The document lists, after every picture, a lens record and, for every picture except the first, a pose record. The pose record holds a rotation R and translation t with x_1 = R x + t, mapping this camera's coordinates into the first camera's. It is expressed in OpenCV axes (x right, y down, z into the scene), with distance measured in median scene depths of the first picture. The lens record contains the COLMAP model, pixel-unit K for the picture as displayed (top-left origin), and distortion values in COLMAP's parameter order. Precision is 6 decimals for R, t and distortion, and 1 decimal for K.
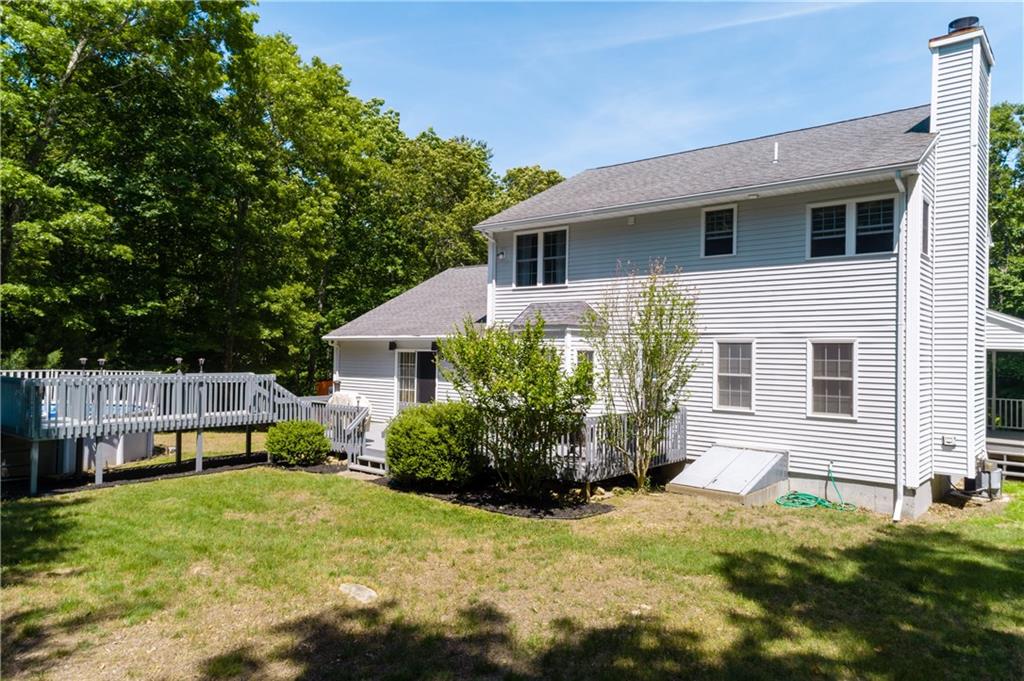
lens RADIAL K [[688.6, 0, 512.0], [0, 688.6, 340.5], [0, 0, 1]] dist [0.042095, 0.002366]
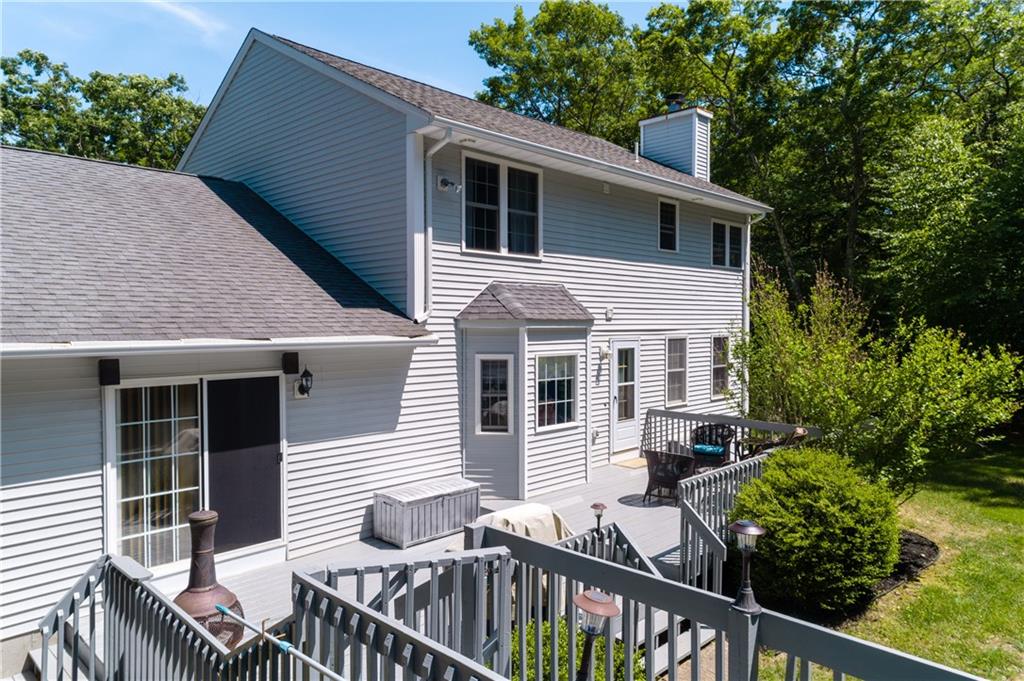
lens RADIAL K [[688.6, 0, 512.0], [0, 688.6, 340.5], [0, 0, 1]] dist [0.042095, 0.002366]
pose [[0.078395, -0.041032, 0.996078, -0.712933], [-0.014069, 0.999008, 0.042260, -0.033728], [-0.996823, -0.017327, 0.077740, 1.164586]]
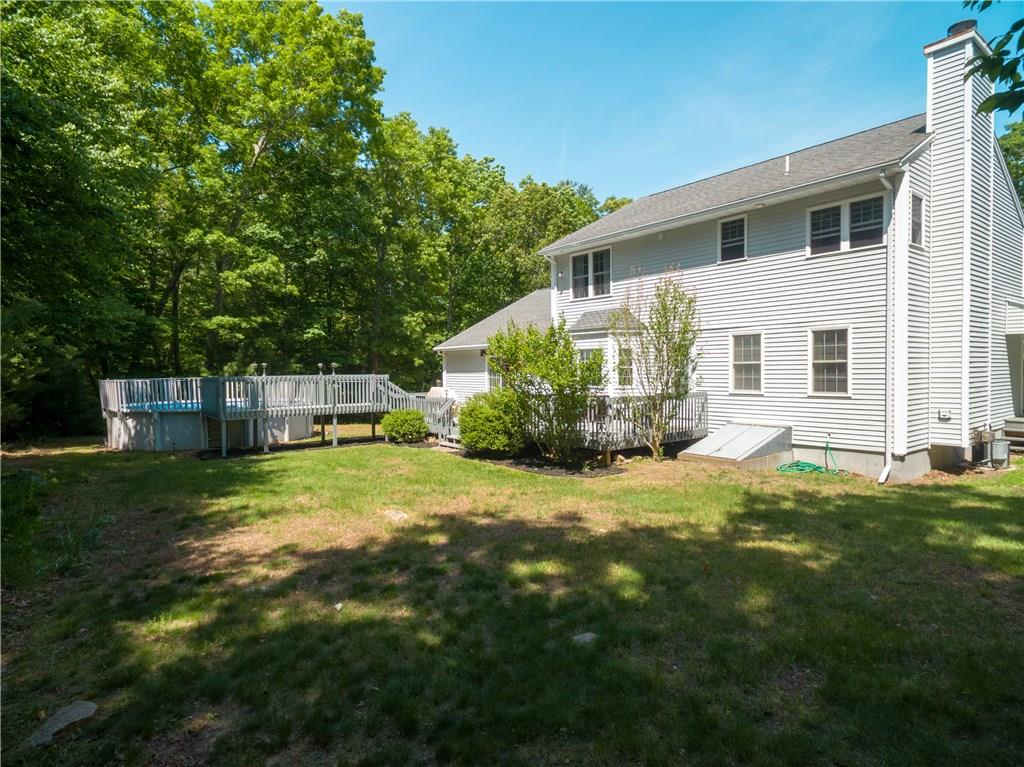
lens RADIAL K [[580.1, 0, 512.0], [0, 580.1, 383.5], [0, 0, 1]] dist [0.023578, -0.002315]
pose [[0.978560, -0.020890, -0.204902, 0.135406], [0.029309, 0.998843, 0.038136, 0.036046], [0.203868, -0.043324, 0.978039, -0.038213]]
